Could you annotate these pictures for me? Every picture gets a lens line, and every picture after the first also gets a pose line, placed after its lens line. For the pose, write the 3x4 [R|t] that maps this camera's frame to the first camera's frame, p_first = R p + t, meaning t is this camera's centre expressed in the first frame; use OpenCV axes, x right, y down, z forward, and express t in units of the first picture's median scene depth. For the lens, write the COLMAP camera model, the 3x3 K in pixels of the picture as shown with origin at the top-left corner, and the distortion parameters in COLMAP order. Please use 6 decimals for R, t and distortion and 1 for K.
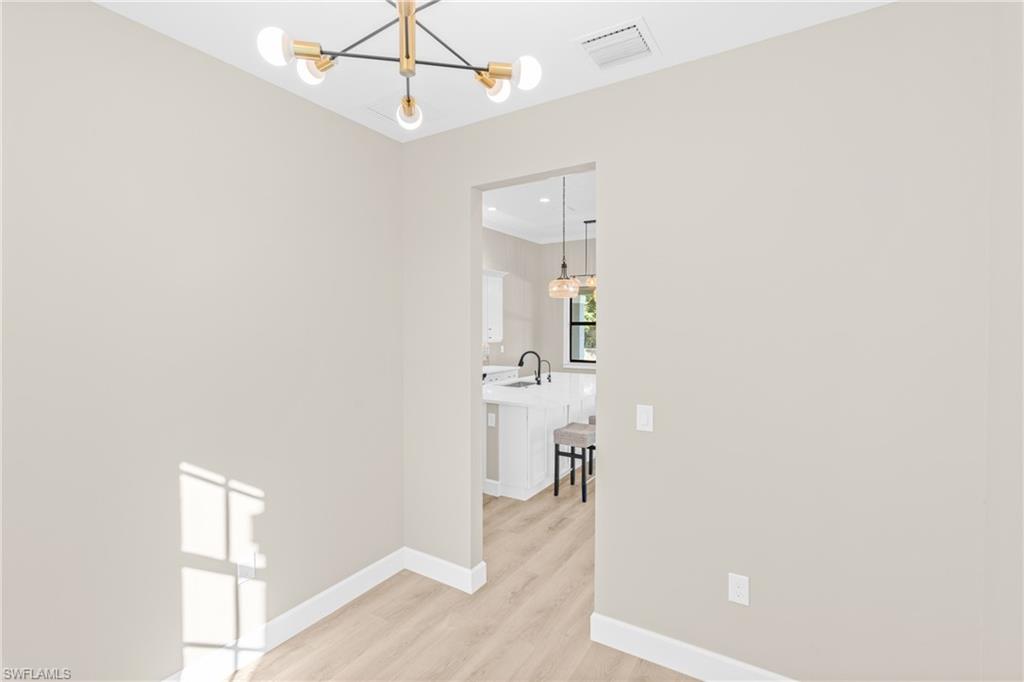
lens RADIAL K [[465.8, 0, 509.4], [0, 465.8, 333.8], [0, 0, 1]] dist [-0.013784, 0.005857]
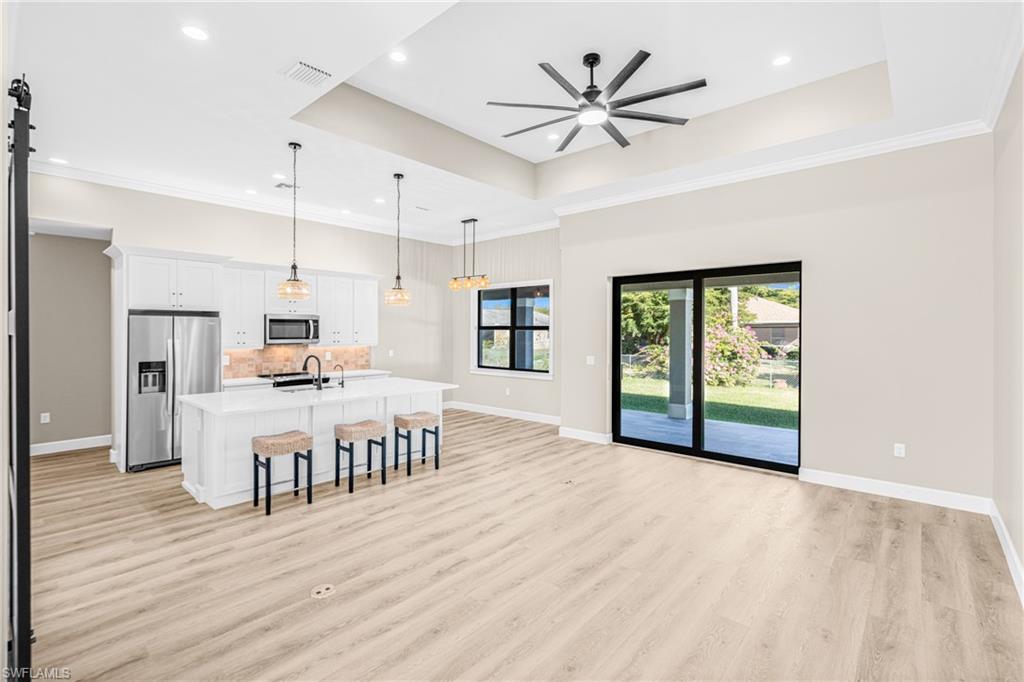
lens RADIAL K [[465.8, 0, 509.4], [0, 465.8, 333.8], [0, 0, 1]] dist [-0.013784, 0.005857]
pose [[0.985736, 0.005033, -0.168222, 0.589669], [-0.006388, 0.999951, -0.007510, -0.003595], [0.168176, 0.008478, 0.985721, 0.106167]]
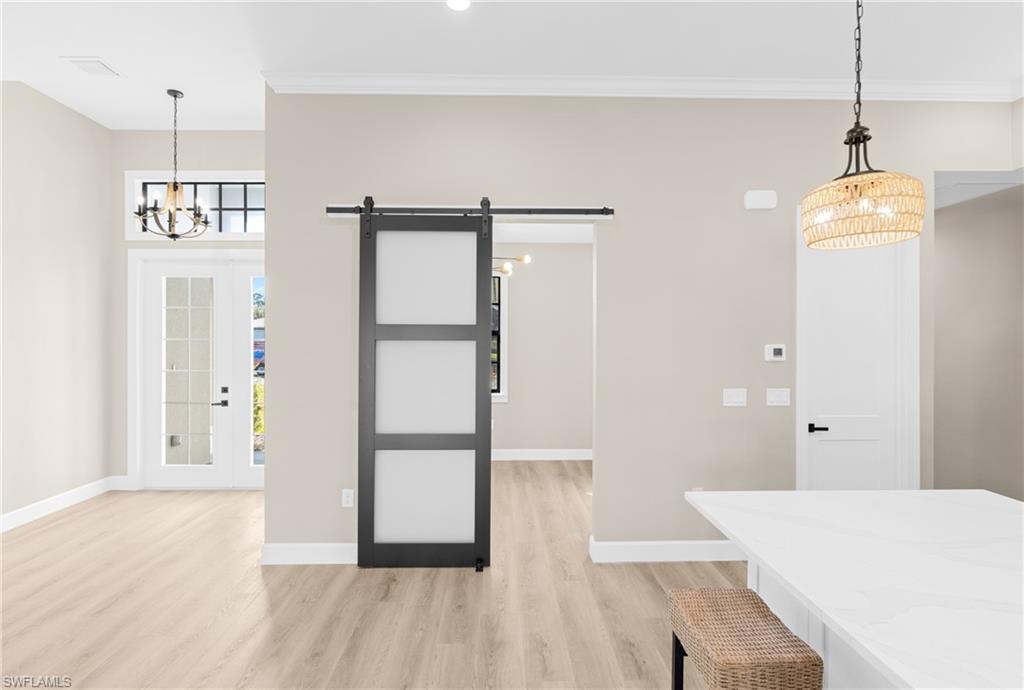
lens RADIAL K [[484.0, 0, 507.9], [0, 484.0, 336.9], [0, 0, 1]] dist [-0.003293, -0.000556]
pose [[-0.838561, -0.001900, -0.544805, 0.387005], [-0.010588, 0.999862, 0.012810, -0.015705], [0.544705, 0.016510, -0.838465, 0.935335]]
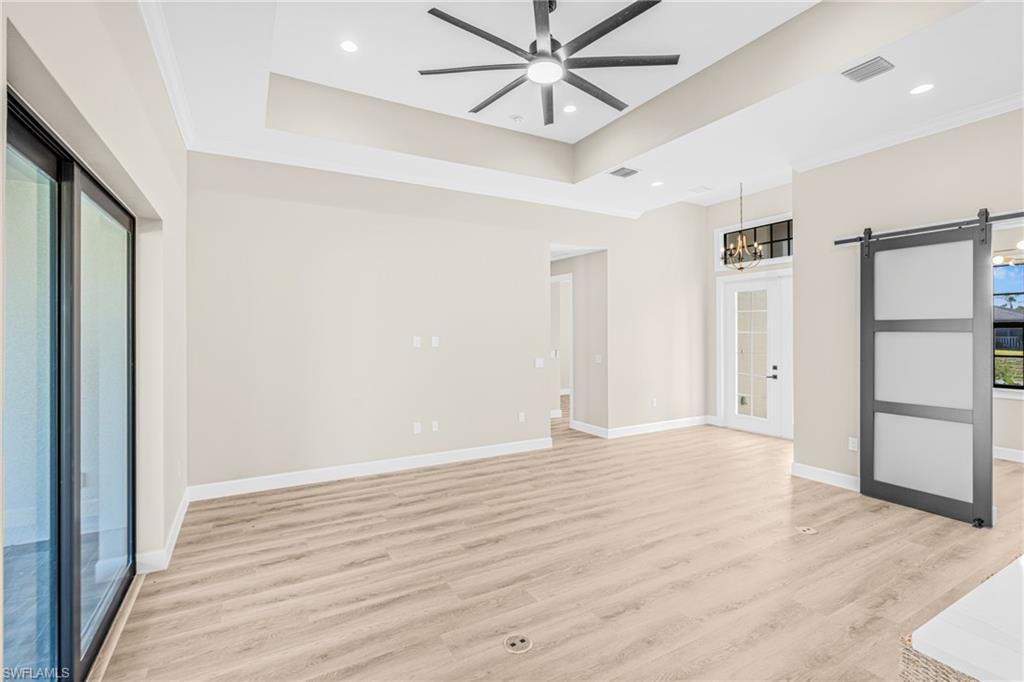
lens RADIAL K [[465.8, 0, 509.4], [0, 465.8, 333.8], [0, 0, 1]] dist [-0.013784, 0.005857]
pose [[-0.876061, 0.004482, 0.482180, 0.362305], [0.013955, 0.999774, 0.016061, -0.020301], [-0.481999, 0.020799, -0.875925, 1.317080]]
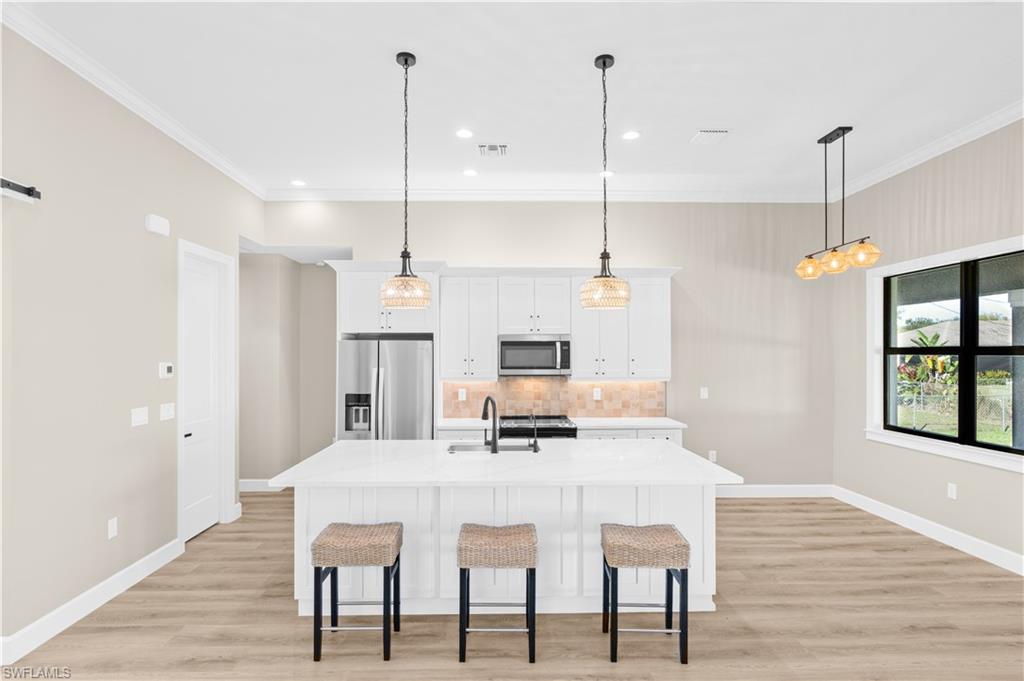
lens RADIAL K [[520.7, 0, 505.2], [0, 520.7, 353.6], [0, 0, 1]] dist [-0.016661, 0.010421]
pose [[0.547616, -0.002331, -0.836726, 0.608642], [-0.012763, 0.999857, -0.011138, -0.012397], [0.836632, 0.016779, 0.547508, 0.612821]]
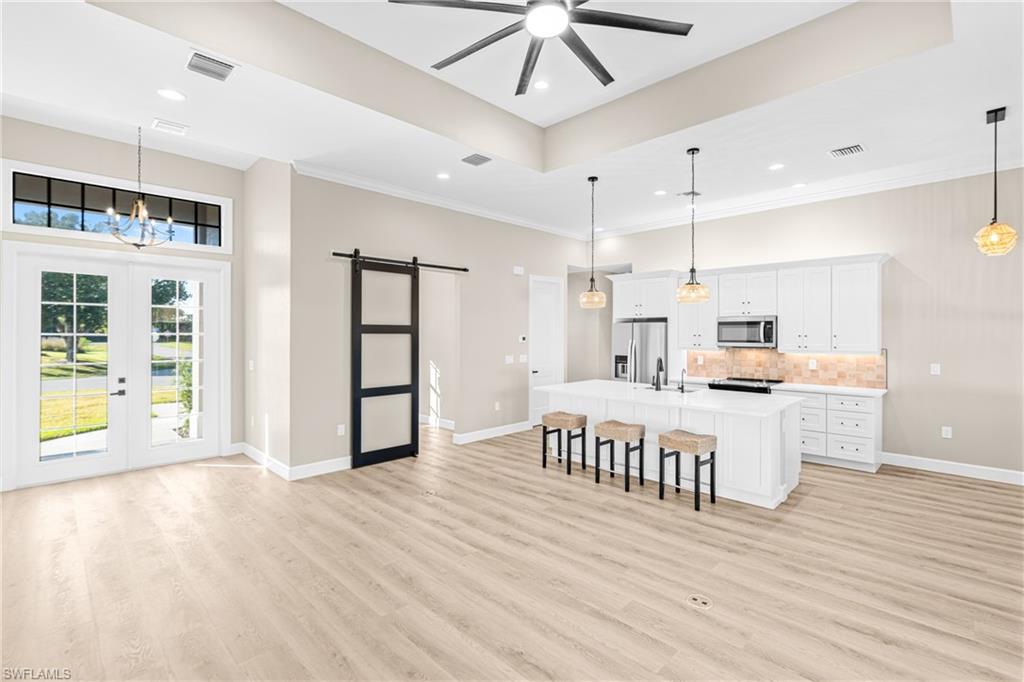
lens RADIAL K [[465.8, 0, 509.4], [0, 465.8, 333.8], [0, 0, 1]] dist [-0.013784, 0.005857]
pose [[-0.227005, 0.002664, -0.973890, 1.059475], [-0.017089, 0.999831, 0.006718, -0.013985], [0.973744, 0.018168, -0.226921, 0.873083]]
